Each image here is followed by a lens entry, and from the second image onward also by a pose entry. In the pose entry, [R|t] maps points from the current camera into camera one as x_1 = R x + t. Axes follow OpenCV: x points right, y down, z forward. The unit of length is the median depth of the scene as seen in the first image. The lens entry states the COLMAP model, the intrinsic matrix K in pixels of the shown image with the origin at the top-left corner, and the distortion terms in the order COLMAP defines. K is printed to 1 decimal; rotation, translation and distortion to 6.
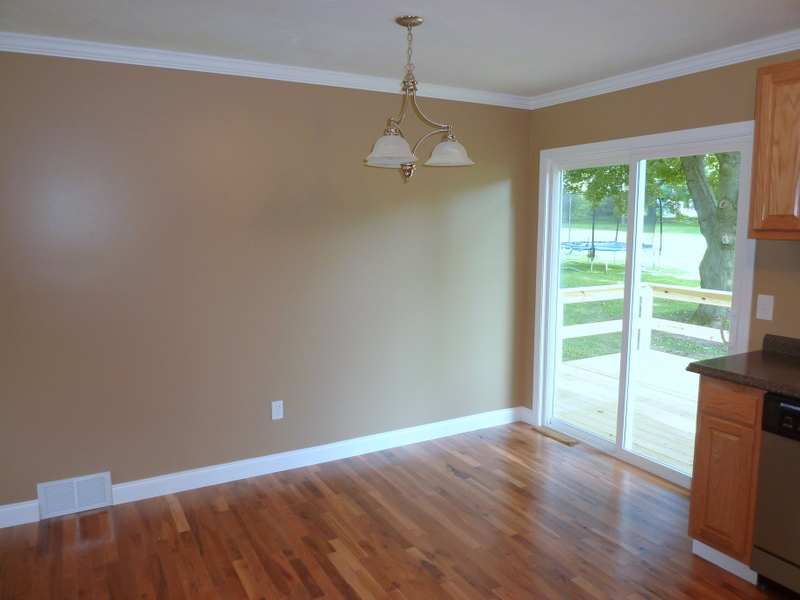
lens RADIAL K [[592.0, 0, 400.0], [0, 592.0, 300.0], [0, 0, 1]] dist [0.002173, 0.000693]
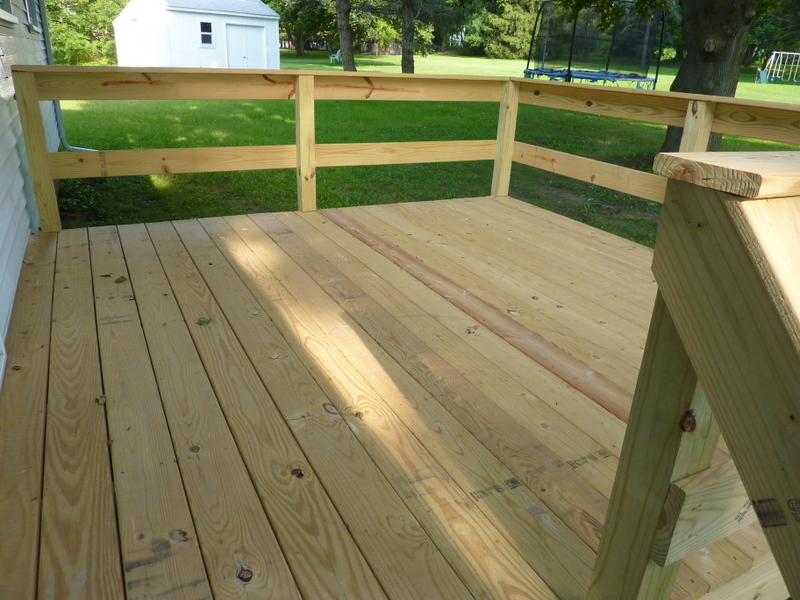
lens RADIAL K [[594.5, 0, 400.0], [0, 594.5, 300.0], [0, 0, 1]] dist [-0.029813, -0.000435]
pose [[0.998424, 0.053168, -0.017951, 0.336710], [-0.047006, 0.967109, 0.249981, 0.040497], [0.030652, -0.248743, 0.968084, 0.409461]]
